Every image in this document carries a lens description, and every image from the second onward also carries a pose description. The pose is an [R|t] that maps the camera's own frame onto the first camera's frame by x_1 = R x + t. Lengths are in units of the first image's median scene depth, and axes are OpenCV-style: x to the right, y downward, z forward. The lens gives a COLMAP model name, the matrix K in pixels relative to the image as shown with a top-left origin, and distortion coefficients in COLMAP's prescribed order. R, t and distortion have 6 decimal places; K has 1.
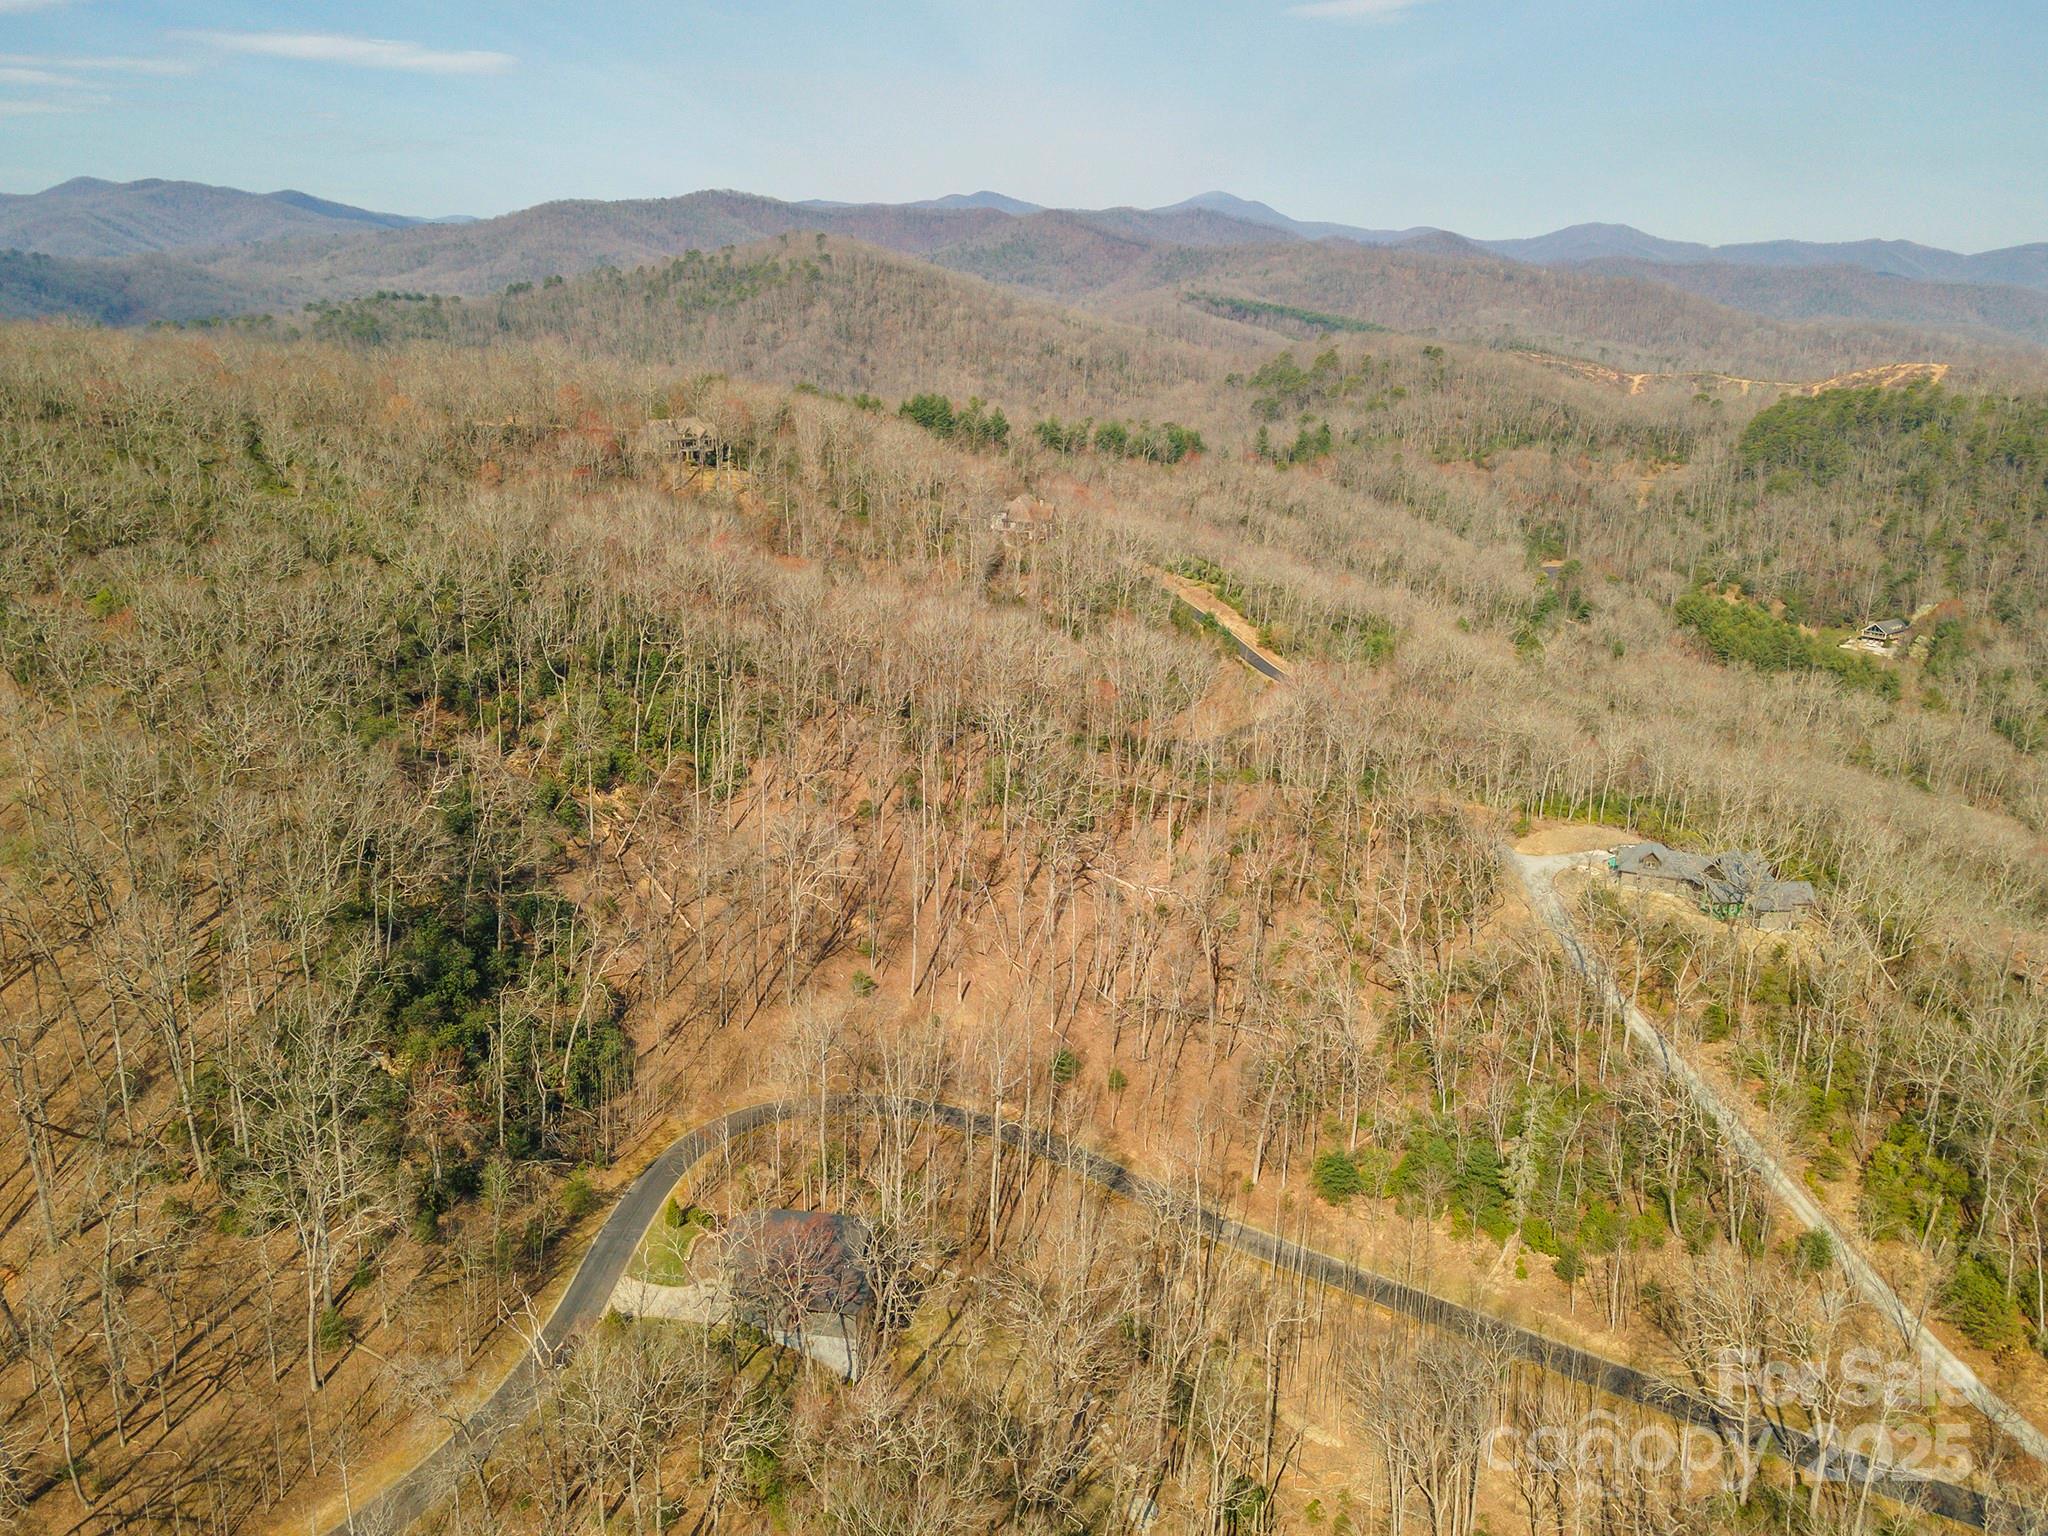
lens RADIAL K [[1487.5, 0, 1014.0], [0, 1487.5, 758.0], [0, 0, 1]] dist [0.039100, 0.030634]
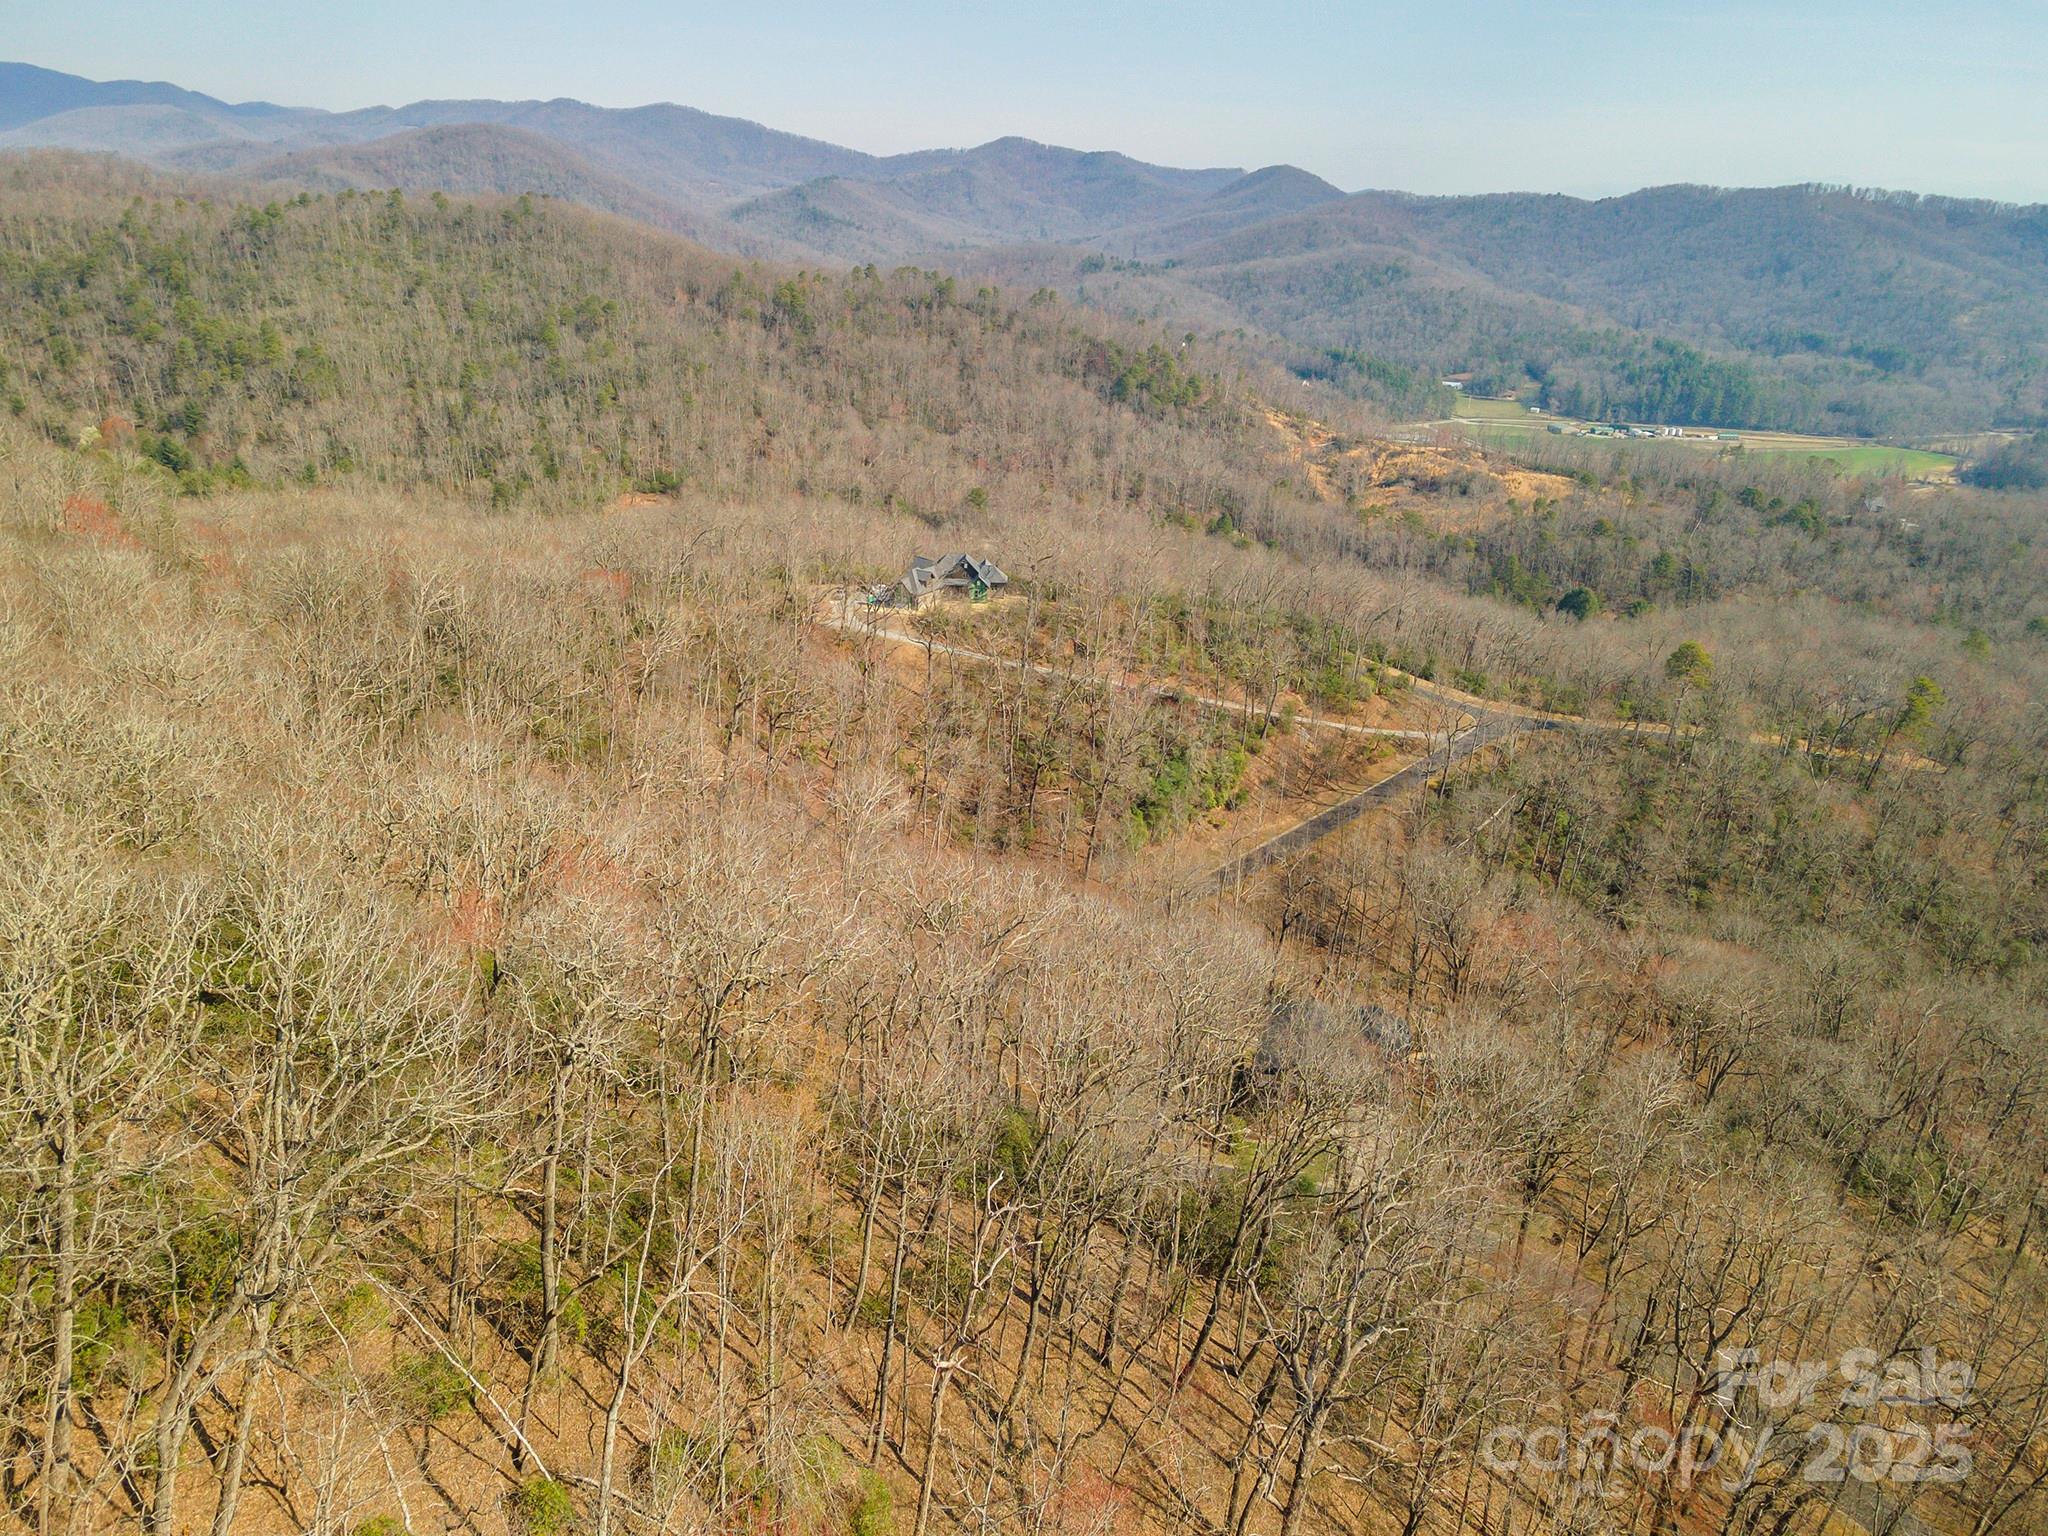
lens RADIAL K [[1487.5, 0, 1015.2], [0, 1487.5, 753.4], [0, 0, 1]] dist [0.039100, 0.030634]
pose [[0.120621, -0.360903, 0.924770, -0.257595], [0.258041, 0.910948, 0.321851, -0.060510], [-0.958575, 0.199807, 0.203007, 0.232196]]
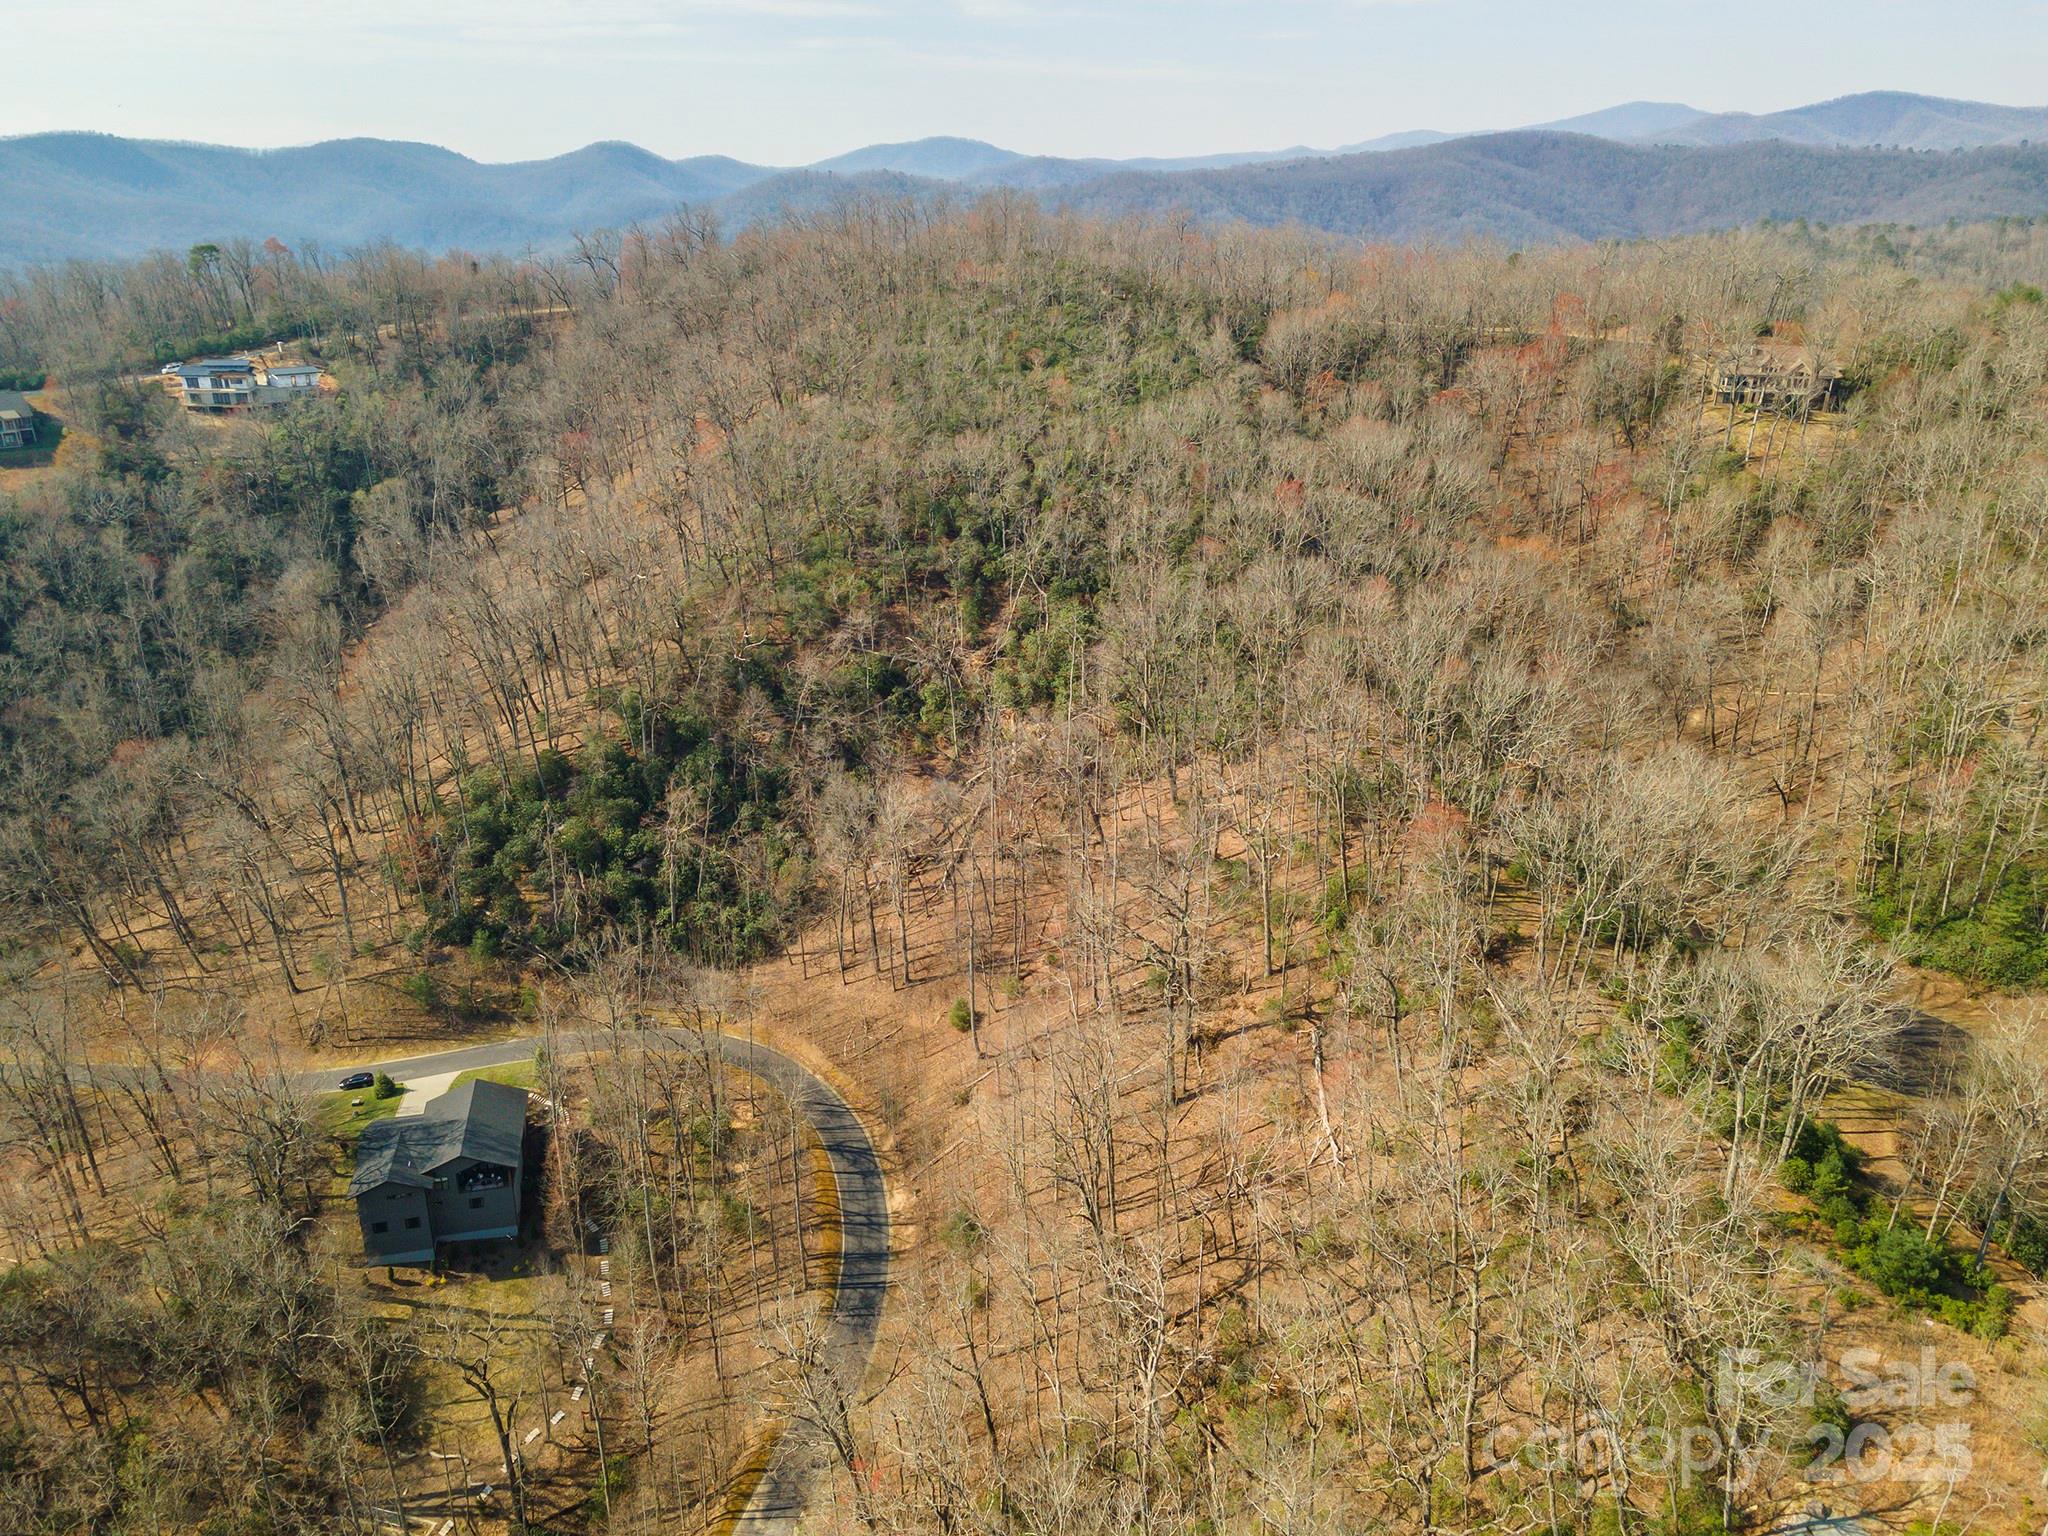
lens RADIAL K [[1487.5, 0, 1023.1], [0, 1487.5, 771.7], [0, 0, 1]] dist [0.039100, 0.030634]
pose [[0.351964, 0.335227, -0.873925, 0.193672], [-0.275427, 0.929422, 0.245589, -0.061685], [0.894573, 0.154264, 0.419453, 0.214782]]
